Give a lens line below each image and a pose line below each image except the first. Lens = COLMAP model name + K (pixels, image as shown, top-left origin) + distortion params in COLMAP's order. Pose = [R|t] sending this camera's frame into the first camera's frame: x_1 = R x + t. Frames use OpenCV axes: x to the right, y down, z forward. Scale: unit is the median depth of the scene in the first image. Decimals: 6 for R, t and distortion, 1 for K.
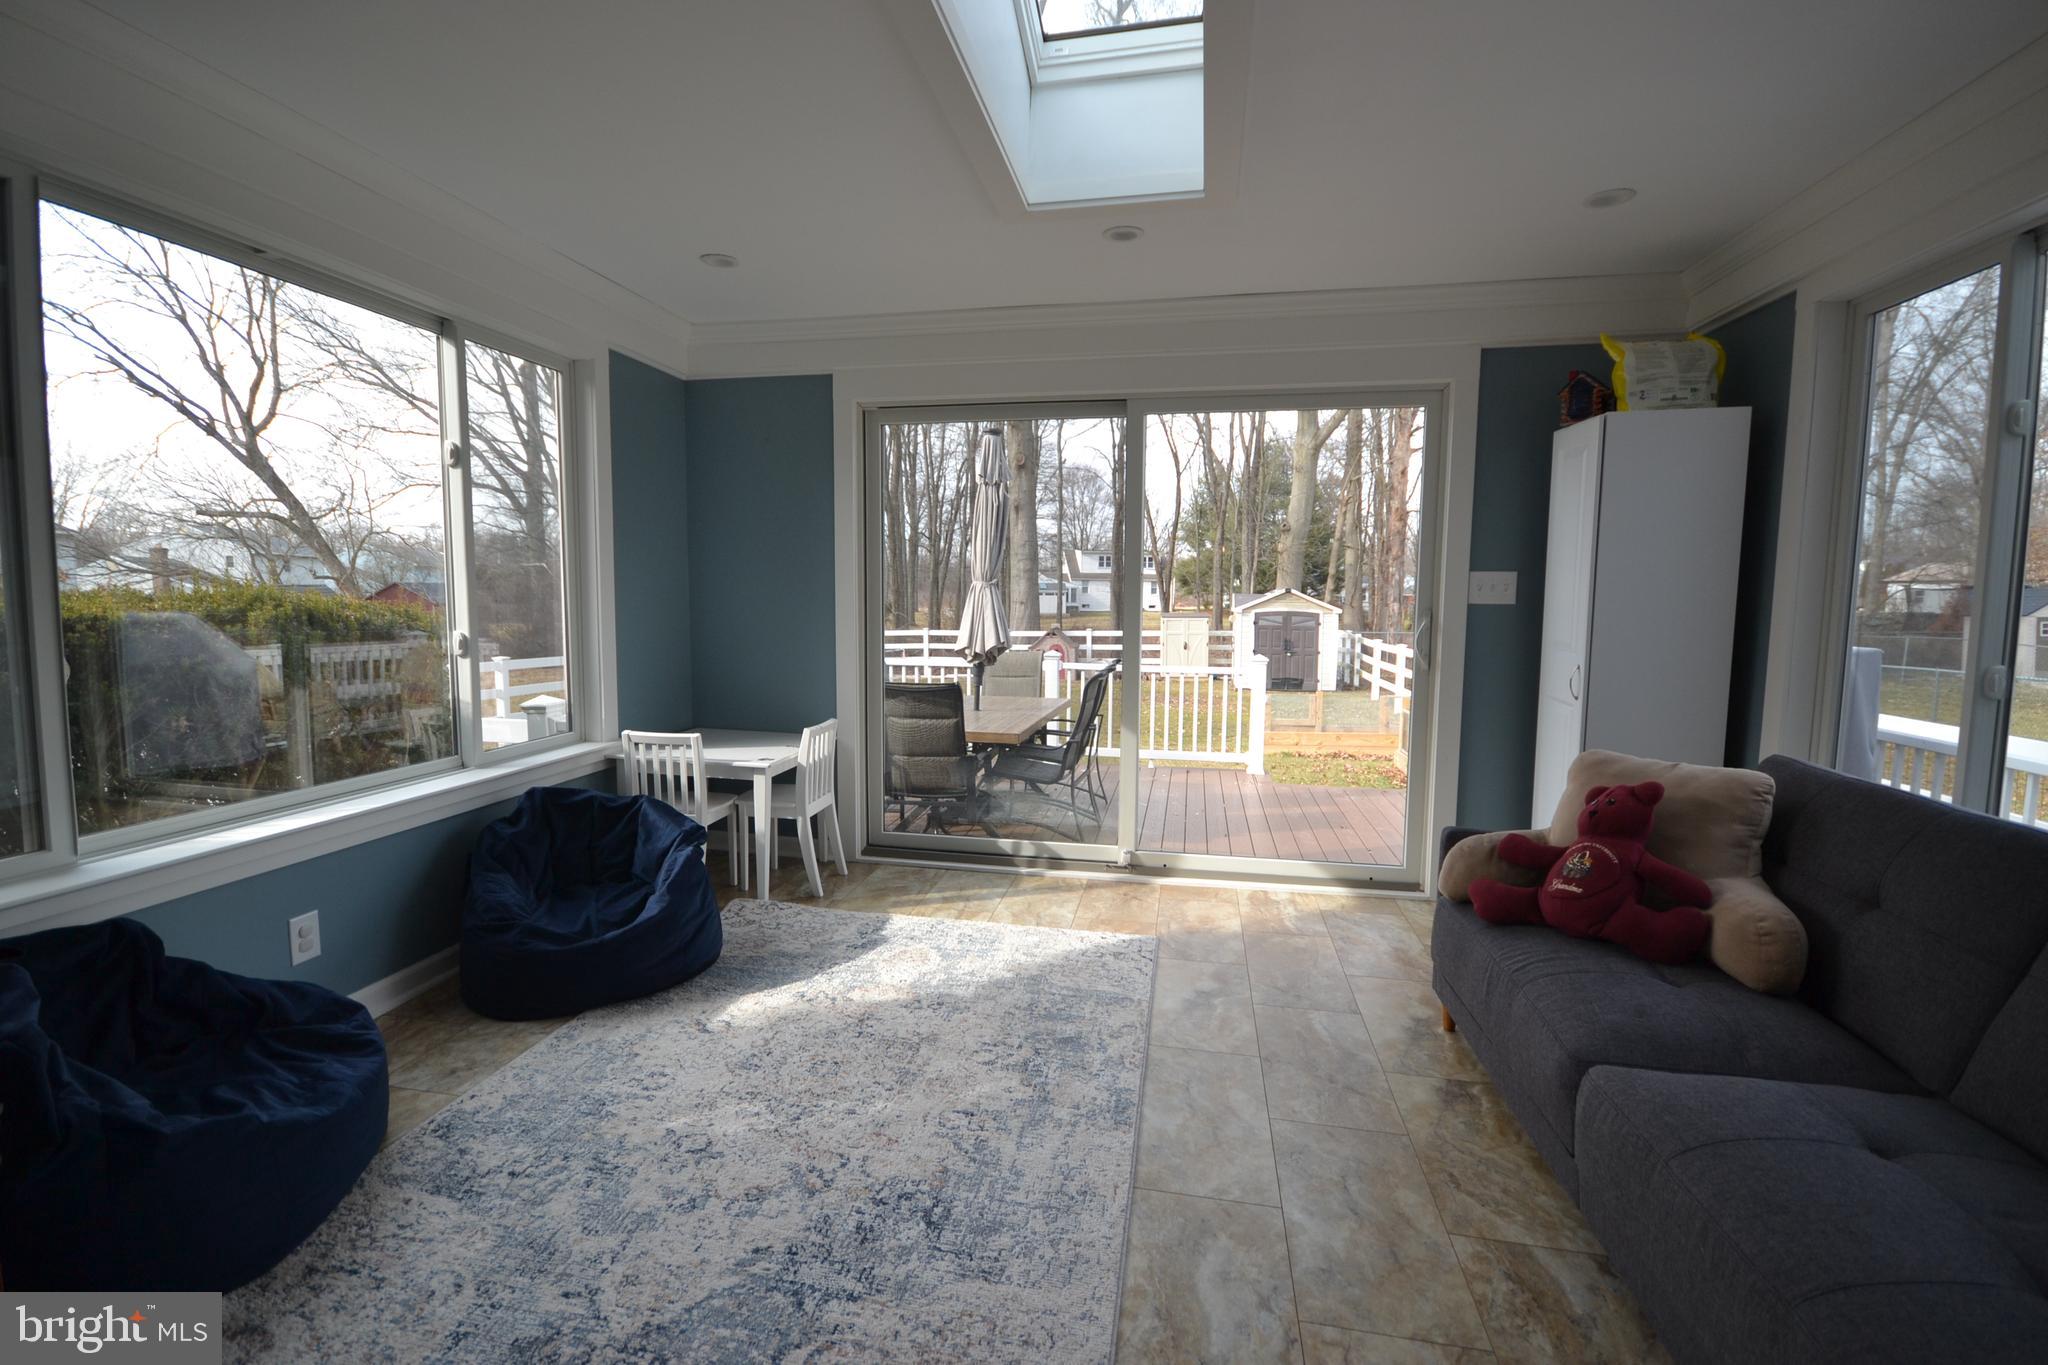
lens RADIAL K [[916.8, 0, 1017.5], [0, 916.8, 680.9], [0, 0, 1]] dist [-0.003117, 0.000027]
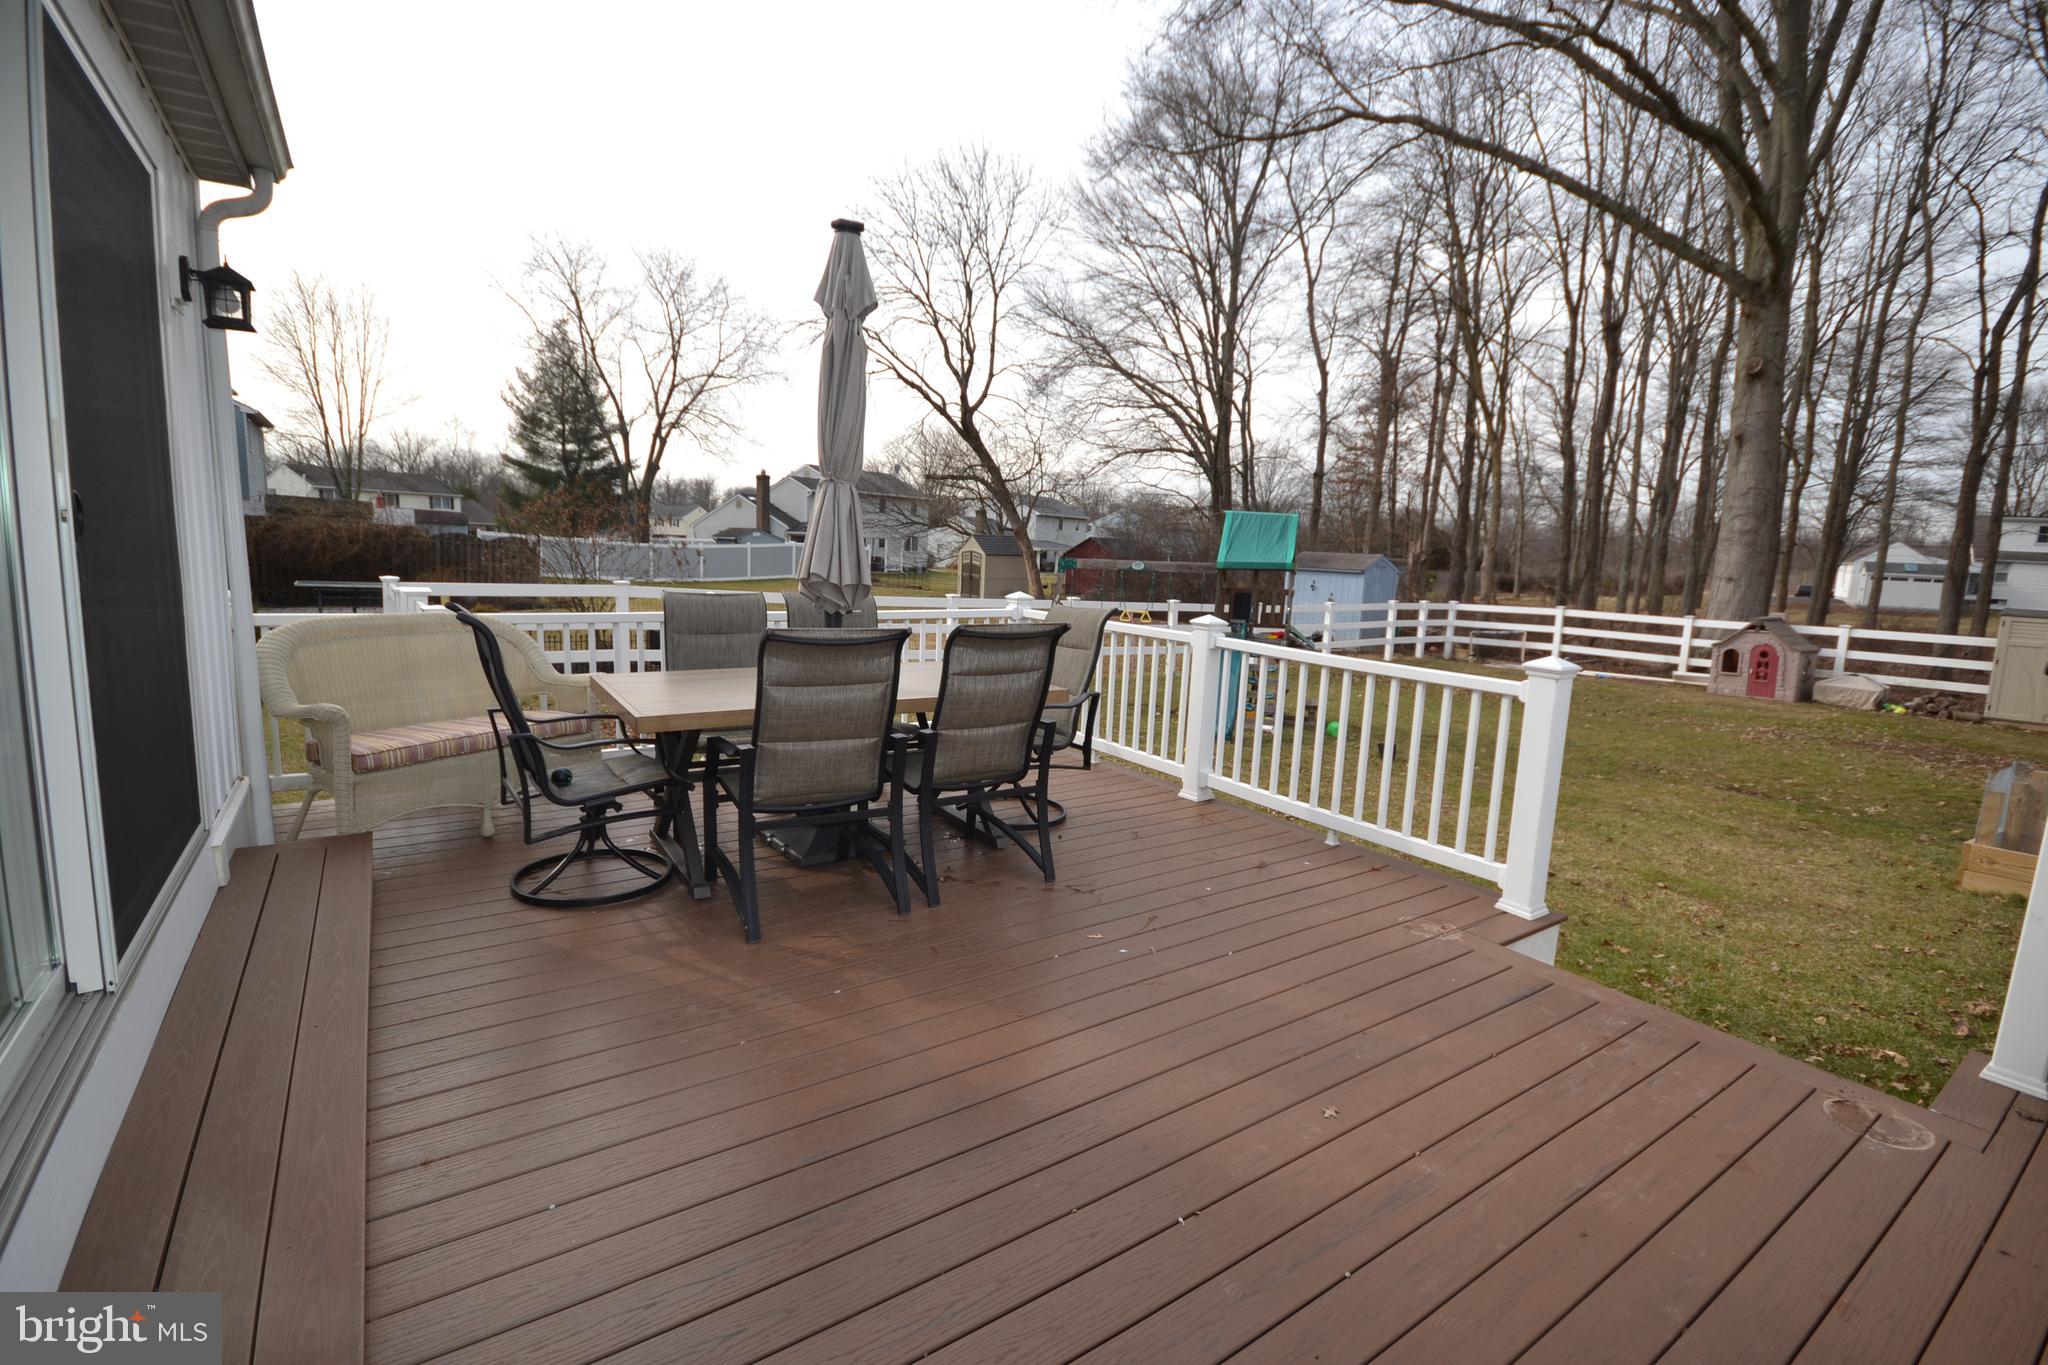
lens RADIAL K [[916.8, 0, 1025.0], [0, 916.8, 678.9], [0, 0, 1]] dist [-0.003117, 0.000027]
pose [[0.718411, 0.122407, -0.684764, 0.112550], [-0.103316, 0.992254, 0.068980, -0.004876], [0.687904, 0.021191, 0.725493, 0.154256]]
